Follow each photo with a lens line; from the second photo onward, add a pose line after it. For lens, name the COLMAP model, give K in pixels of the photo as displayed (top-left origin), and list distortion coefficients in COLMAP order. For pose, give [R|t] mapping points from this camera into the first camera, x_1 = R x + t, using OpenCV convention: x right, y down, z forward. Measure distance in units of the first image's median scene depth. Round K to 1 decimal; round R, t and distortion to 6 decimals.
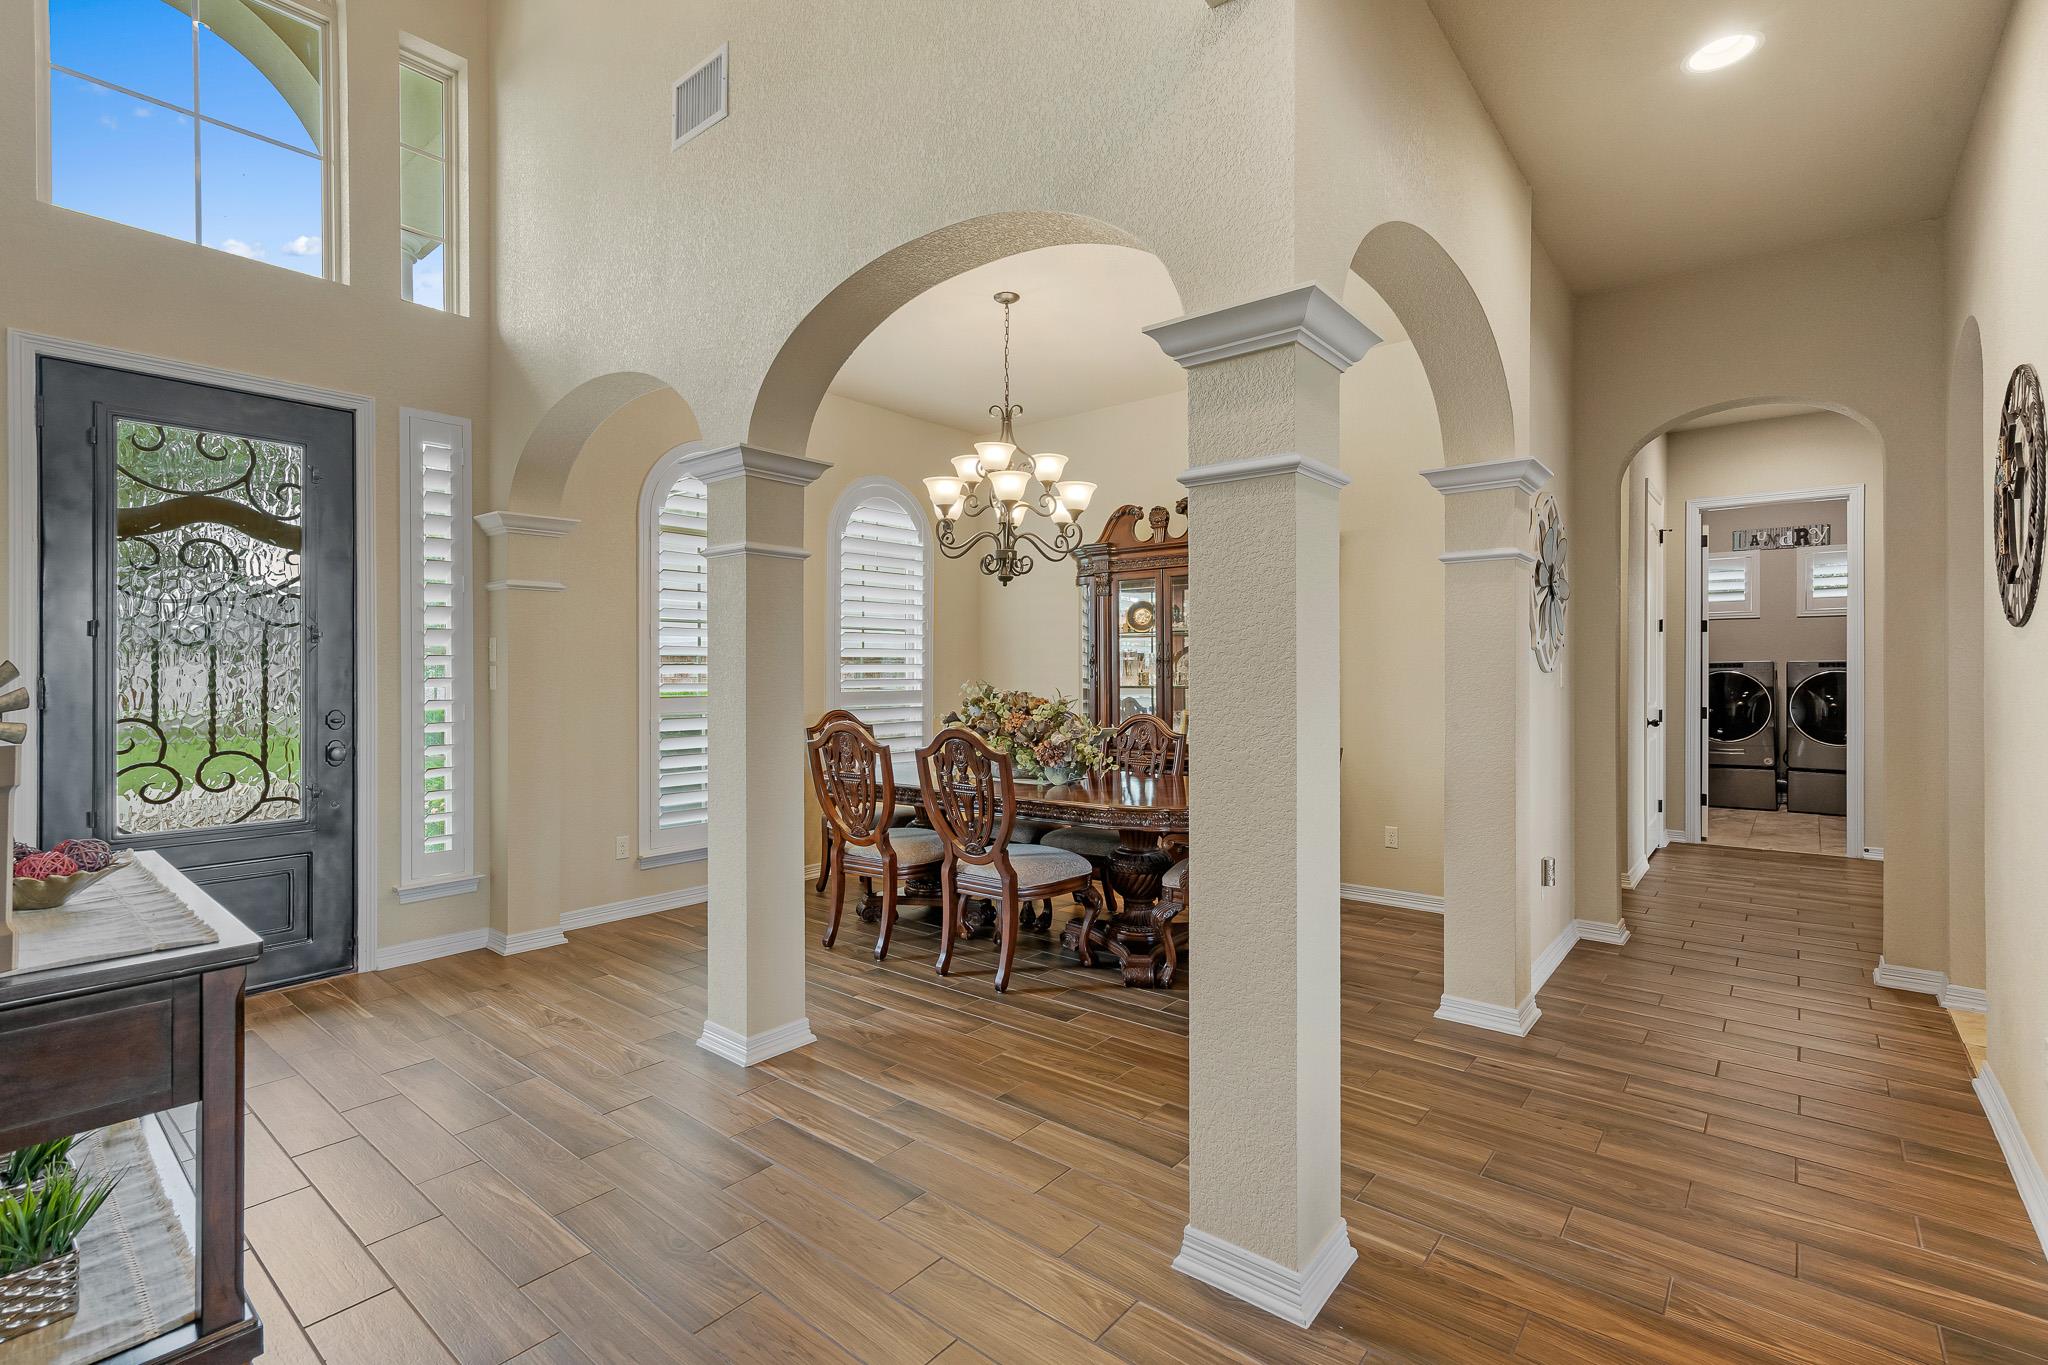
lens RADIAL K [[948.5, 0, 1024.0], [0, 948.5, 682.5], [0, 0, 1]] dist [-0.002018, -0.000190]
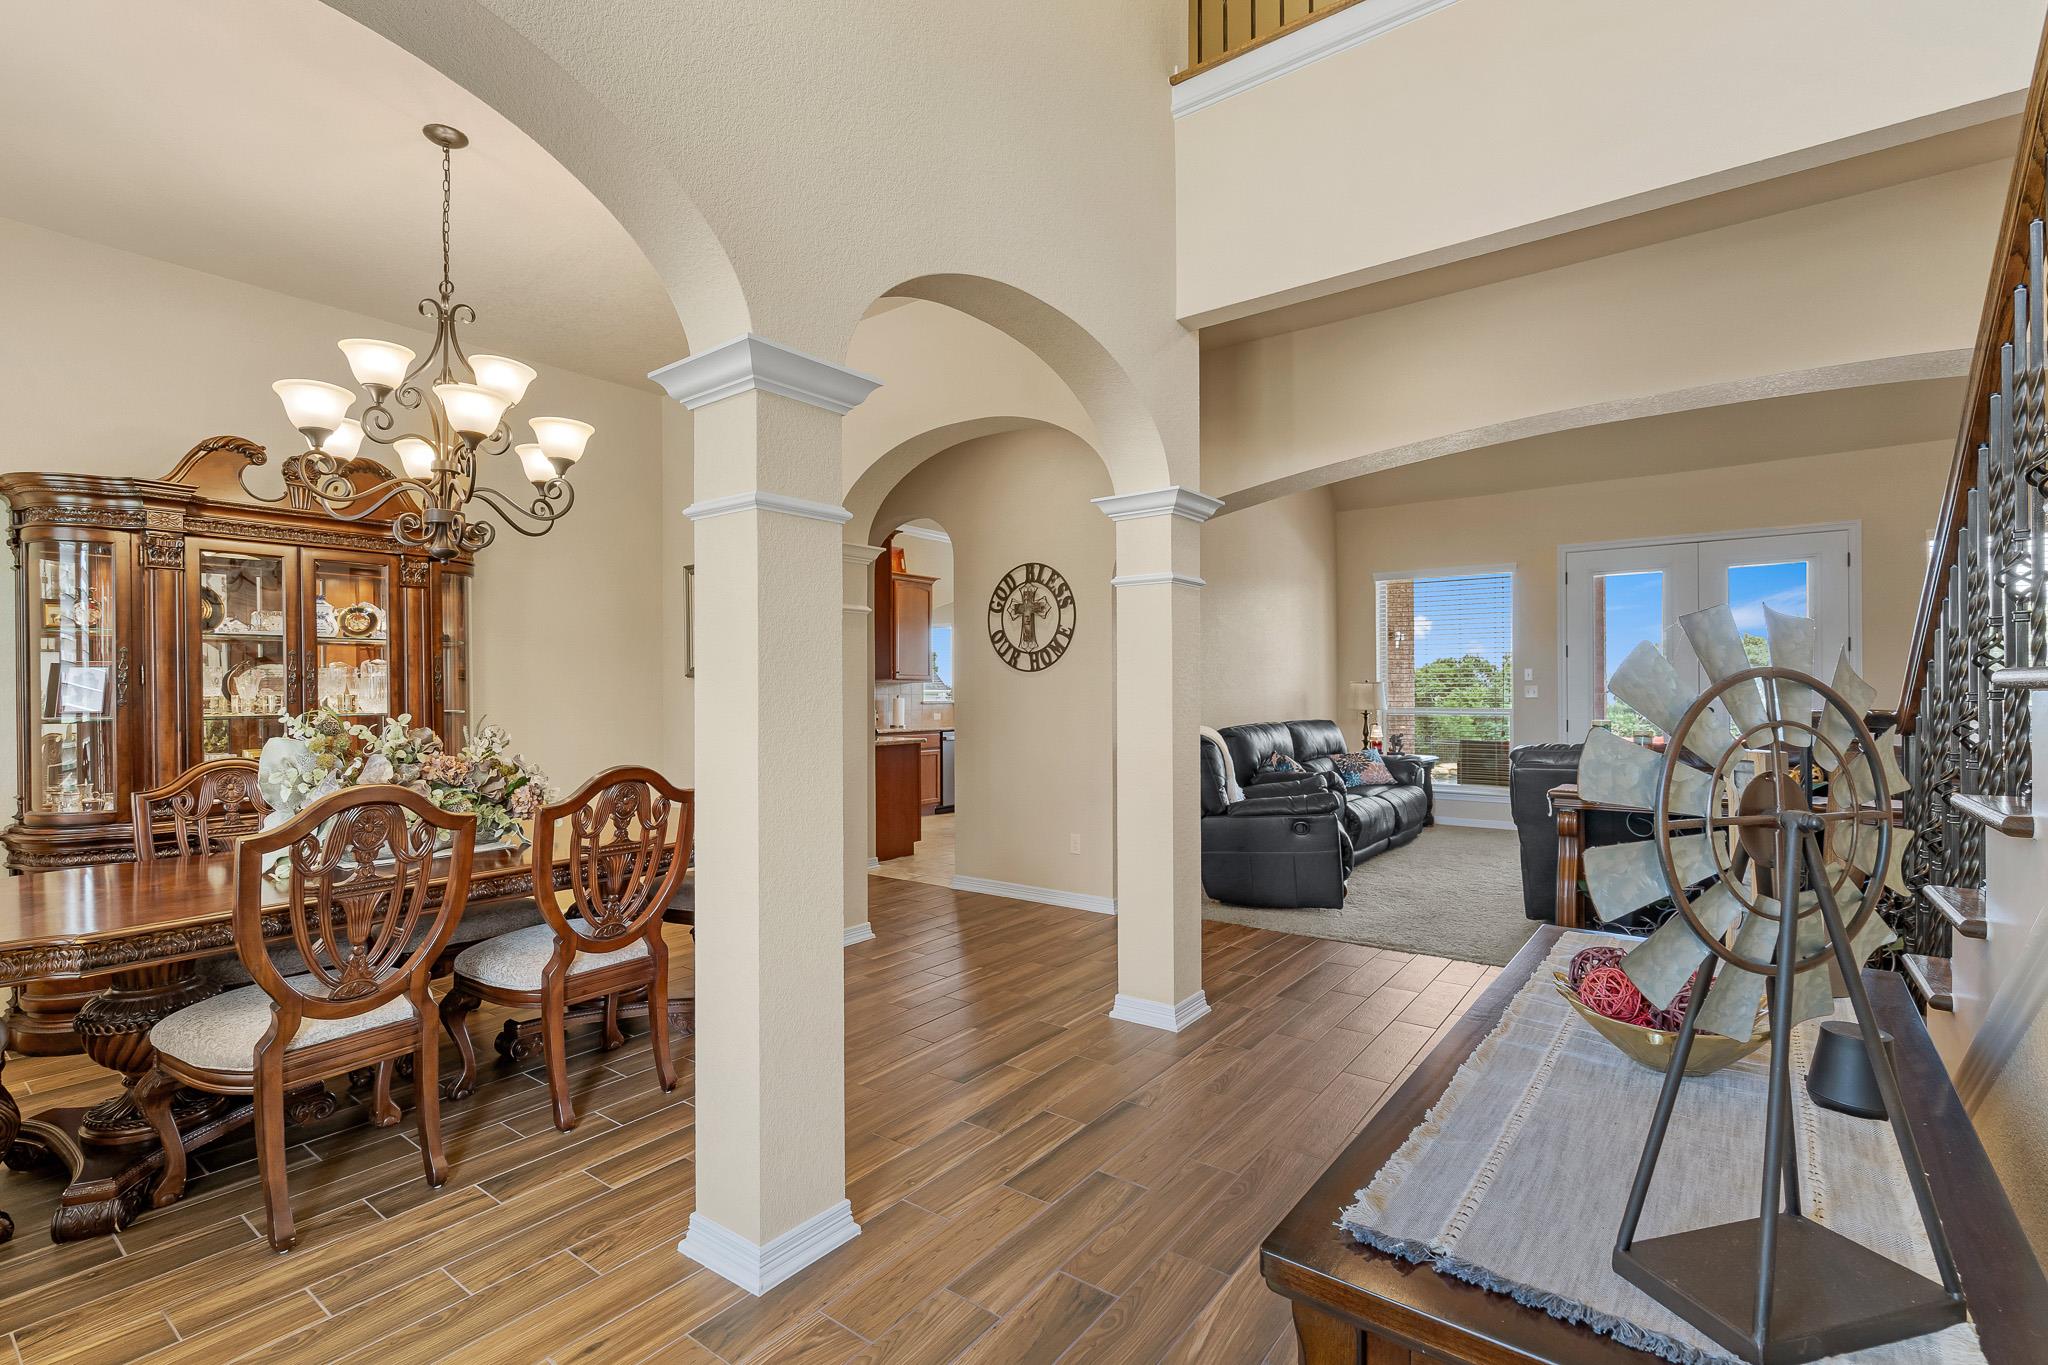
lens RADIAL K [[956.1, 0, 1024.0], [0, 956.1, 682.5], [0, 0, 1]] dist [0.036088, -0.000016]
pose [[-0.025626, 0.000790, 0.999671, -0.793016], [0.030253, 0.999542, -0.000014, -0.005486], [-0.999214, 0.030243, -0.025638, 0.675024]]
